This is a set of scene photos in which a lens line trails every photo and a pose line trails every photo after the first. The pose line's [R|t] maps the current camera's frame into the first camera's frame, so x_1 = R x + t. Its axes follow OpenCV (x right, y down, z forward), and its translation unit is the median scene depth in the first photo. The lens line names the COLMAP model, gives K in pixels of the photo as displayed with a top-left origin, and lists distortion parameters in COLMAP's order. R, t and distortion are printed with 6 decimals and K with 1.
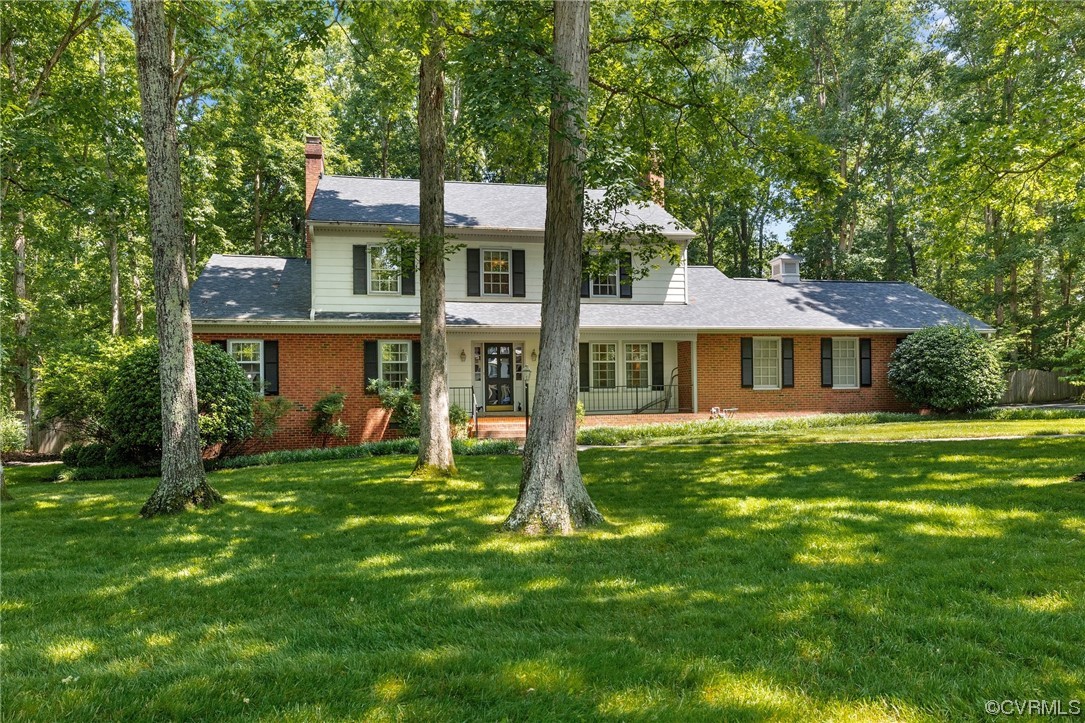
lens RADIAL K [[712.4, 0, 542.4], [0, 712.4, 349.0], [0, 0, 1]] dist [0.004802, 0.000078]
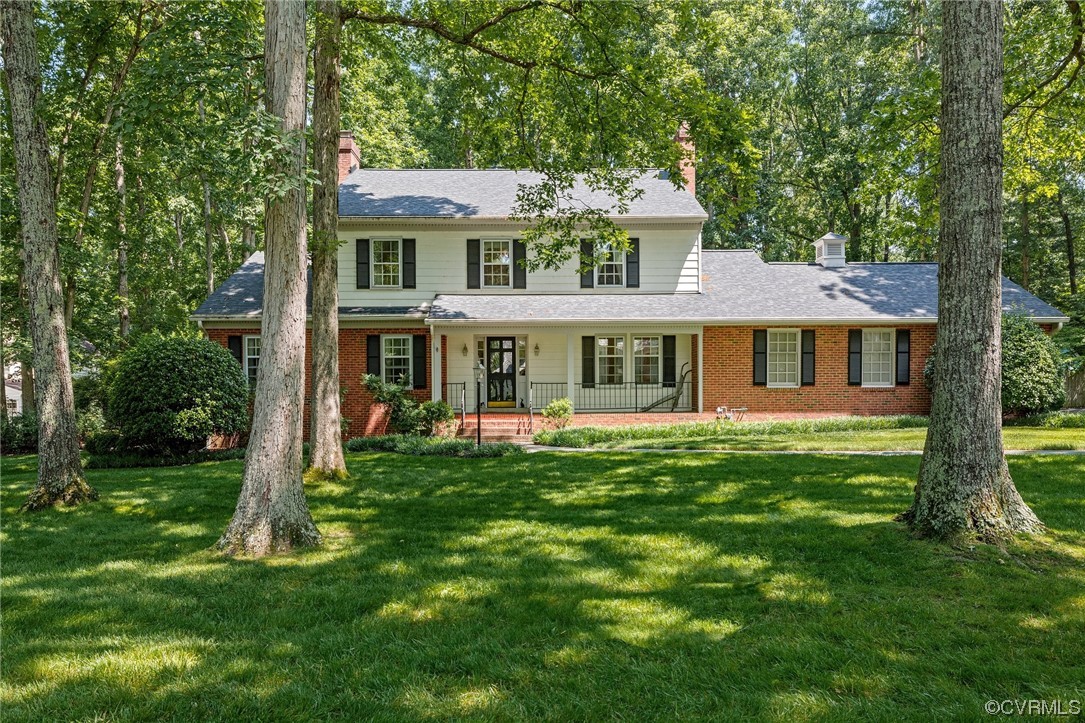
lens RADIAL K [[725.2, 0, 542.5], [0, 725.2, 361.5], [0, 0, 1]] dist [-0.000230, 0.000637]
pose [[0.982372, 0.001100, -0.186936, 0.182561], [0.005340, 0.999410, 0.033942, -0.008235], [0.186863, -0.034342, 0.981786, 0.047570]]
